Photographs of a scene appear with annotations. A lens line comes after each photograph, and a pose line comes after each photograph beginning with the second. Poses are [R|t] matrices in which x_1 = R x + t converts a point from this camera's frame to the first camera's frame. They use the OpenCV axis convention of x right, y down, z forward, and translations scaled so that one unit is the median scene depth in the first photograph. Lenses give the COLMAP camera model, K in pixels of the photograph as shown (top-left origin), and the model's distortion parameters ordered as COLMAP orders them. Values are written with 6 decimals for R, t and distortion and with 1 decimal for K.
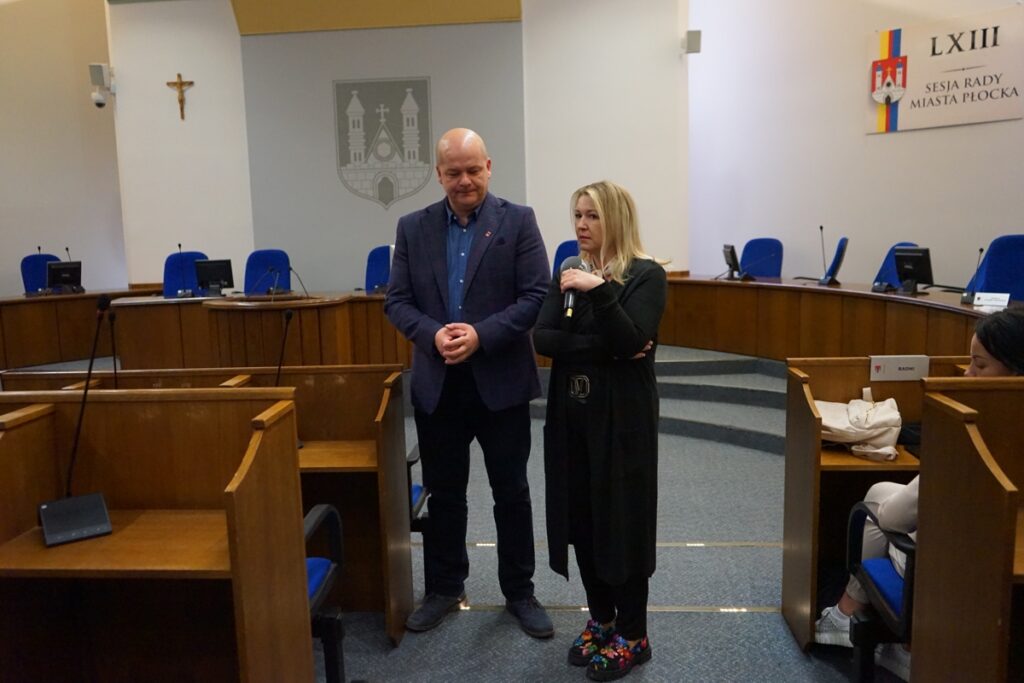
lens RADIAL K [[845.8, 0, 512.0], [0, 845.8, 341.5], [0, 0, 1]] dist [0.002572, 0.003192]
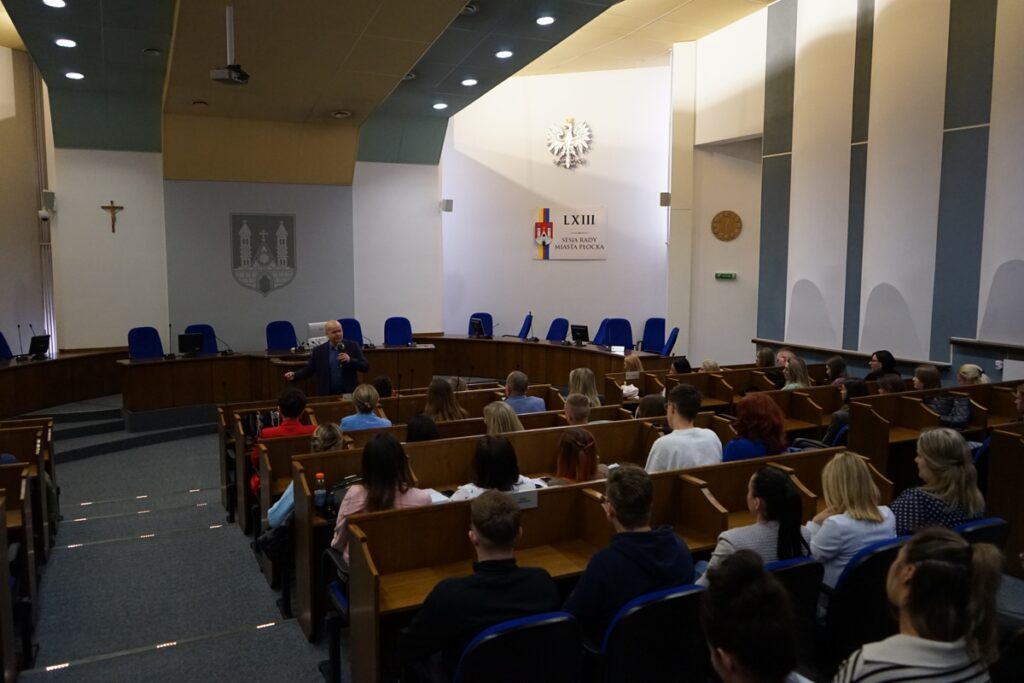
lens RADIAL K [[827.2, 0, 512.0], [0, 827.2, 341.5], [0, 0, 1]] dist [0.008097, 0.005492]
pose [[0.860029, -0.026982, 0.509532, -0.584018], [0.047174, 0.998528, -0.026748, -0.013513], [-0.508060, 0.047041, 0.860036, -0.575540]]
